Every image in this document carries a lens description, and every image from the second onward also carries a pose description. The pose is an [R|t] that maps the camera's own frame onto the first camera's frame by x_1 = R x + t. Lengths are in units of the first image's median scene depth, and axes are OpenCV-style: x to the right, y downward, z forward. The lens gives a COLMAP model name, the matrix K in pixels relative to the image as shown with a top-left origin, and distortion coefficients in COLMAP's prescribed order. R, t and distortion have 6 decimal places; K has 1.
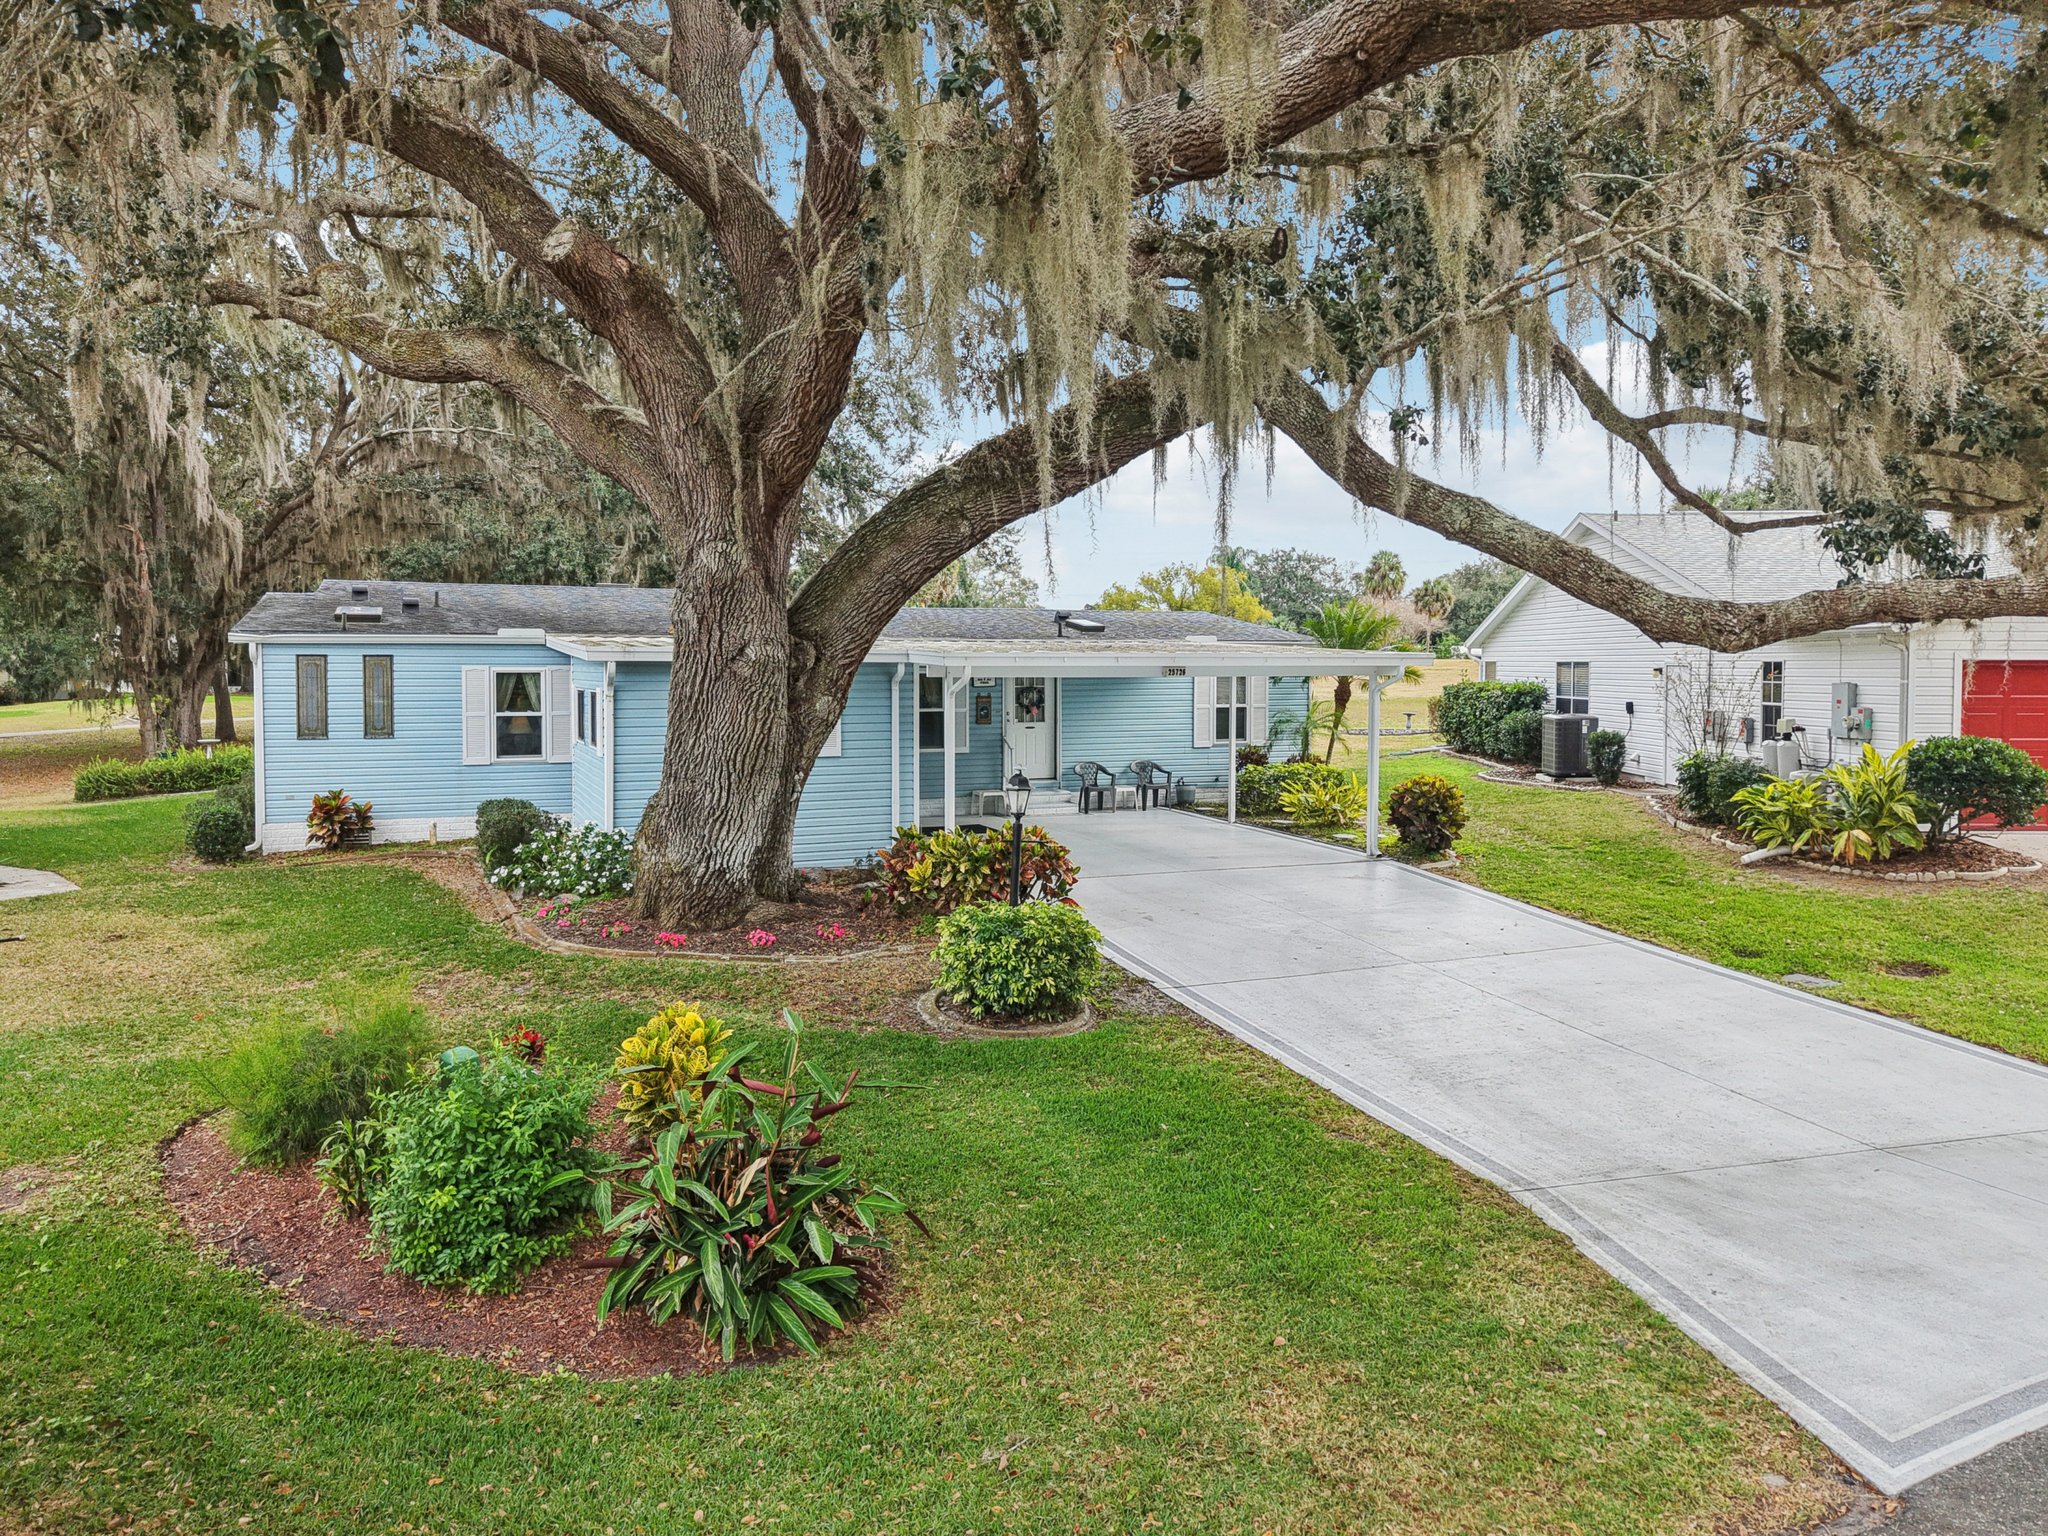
lens RADIAL K [[1365.3, 0, 1024.0], [0, 1365.3, 768.0], [0, 0, 1]] dist [0.012061, -0.000970]
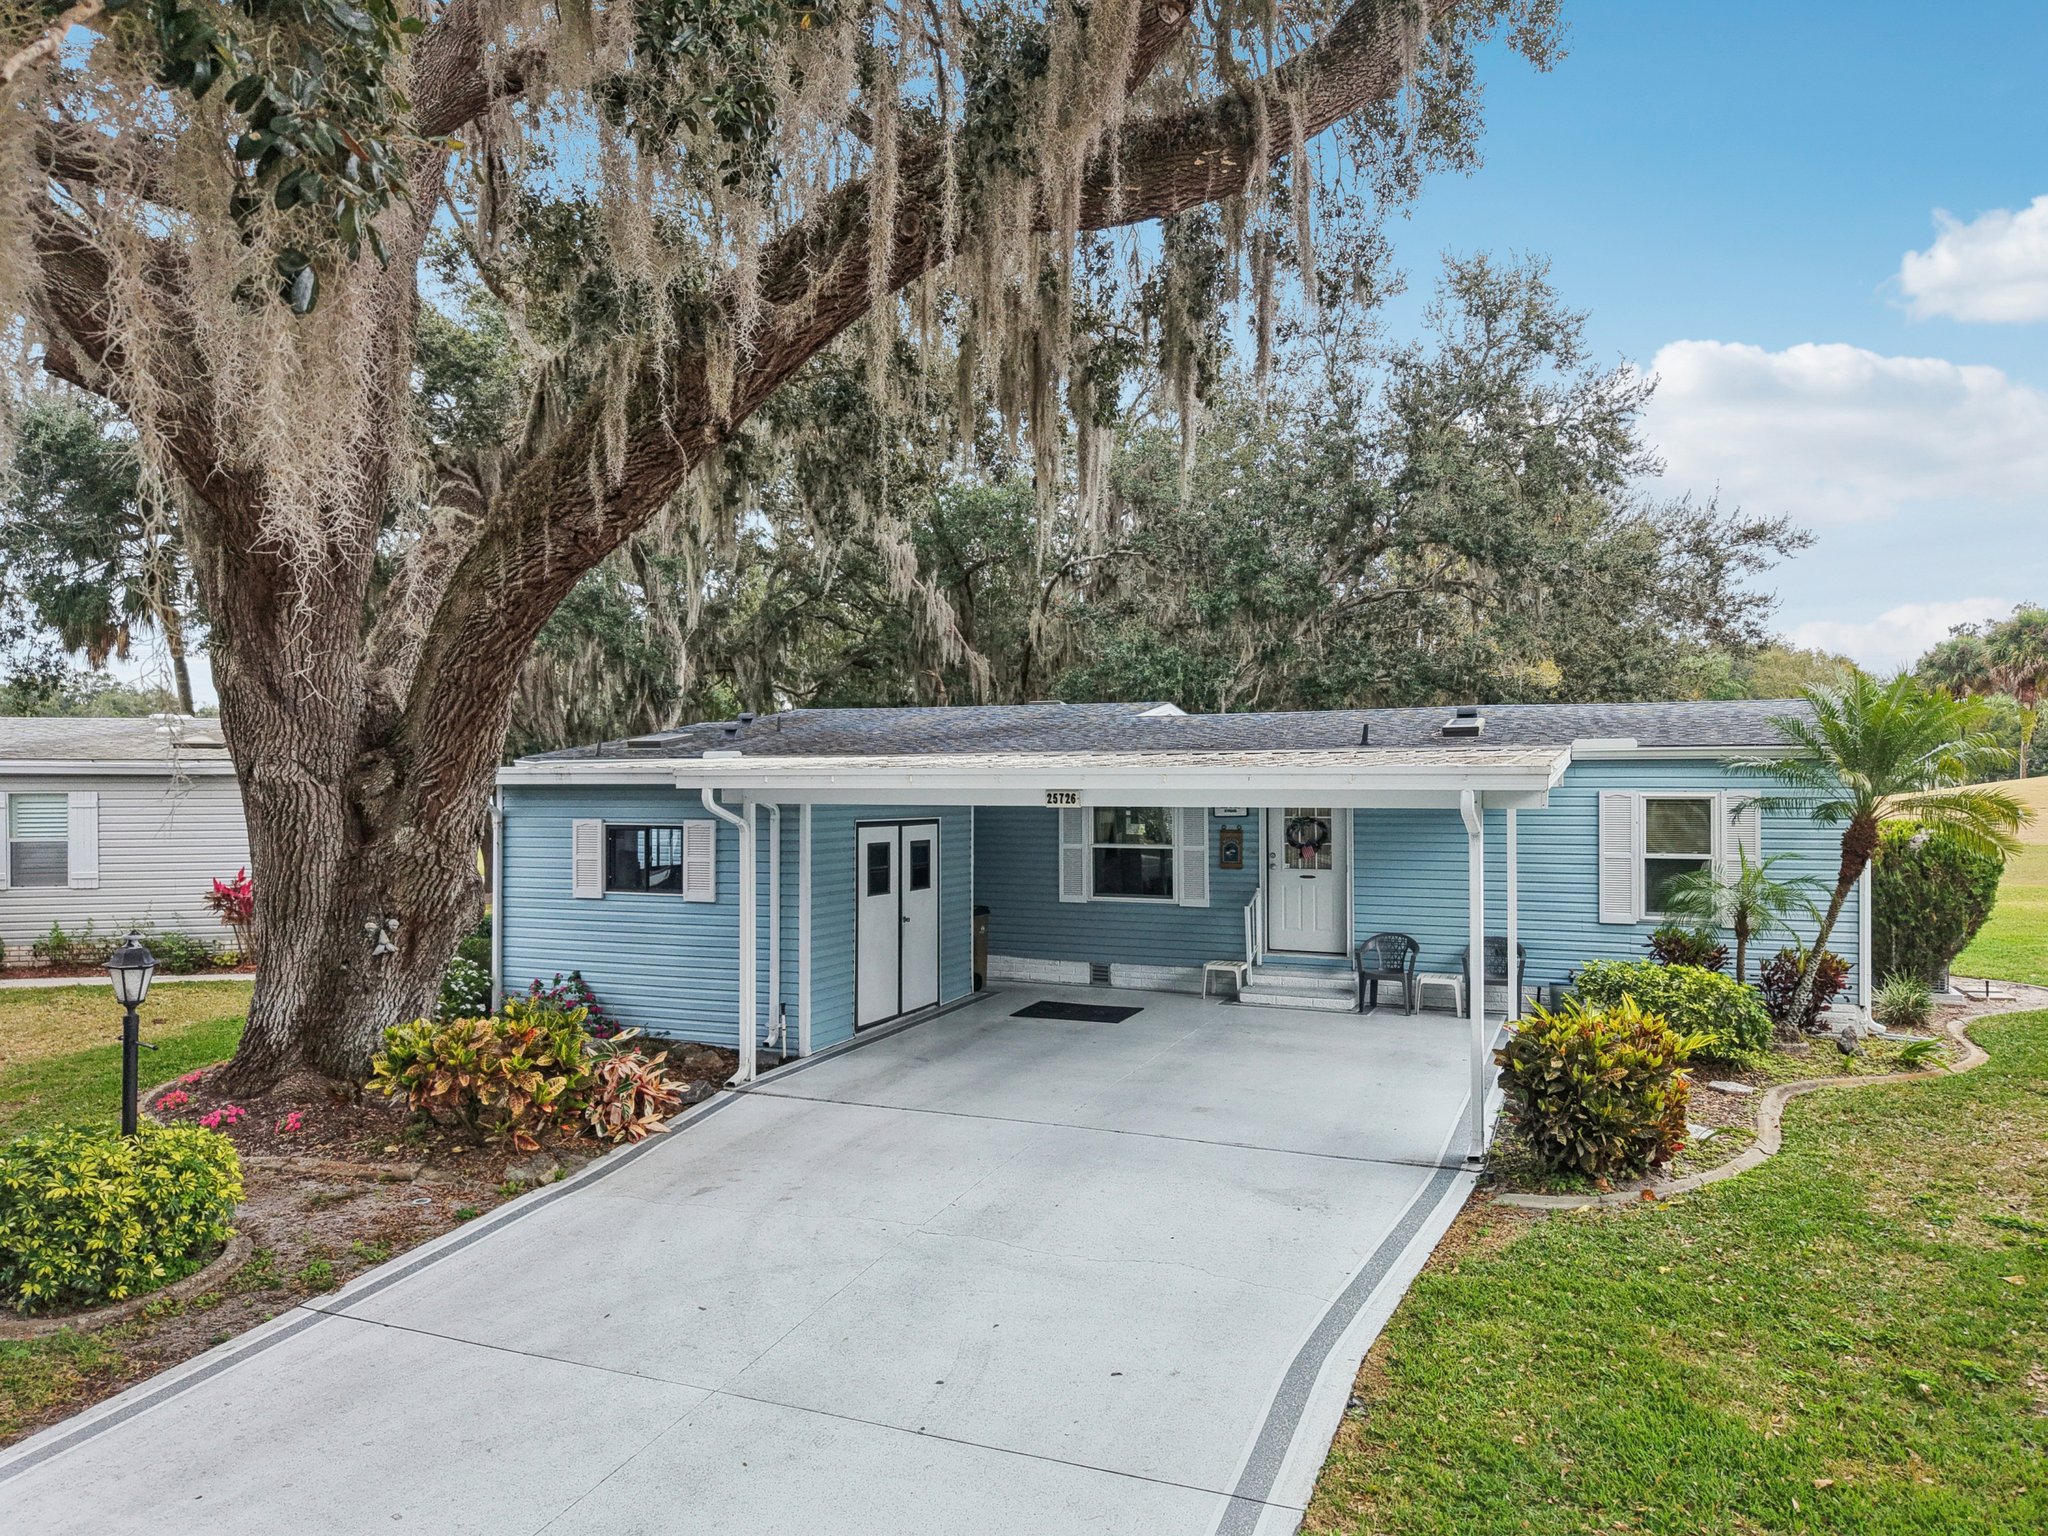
lens RADIAL K [[1365.3, 0, 1024.0], [0, 1365.3, 768.0], [0, 0, 1]] dist [0.012061, -0.000970]
pose [[0.681621, -0.011636, -0.731613, 0.508348], [-0.053484, 0.996407, -0.065677, -0.039145], [0.729748, 0.083896, 0.678550, 0.524718]]
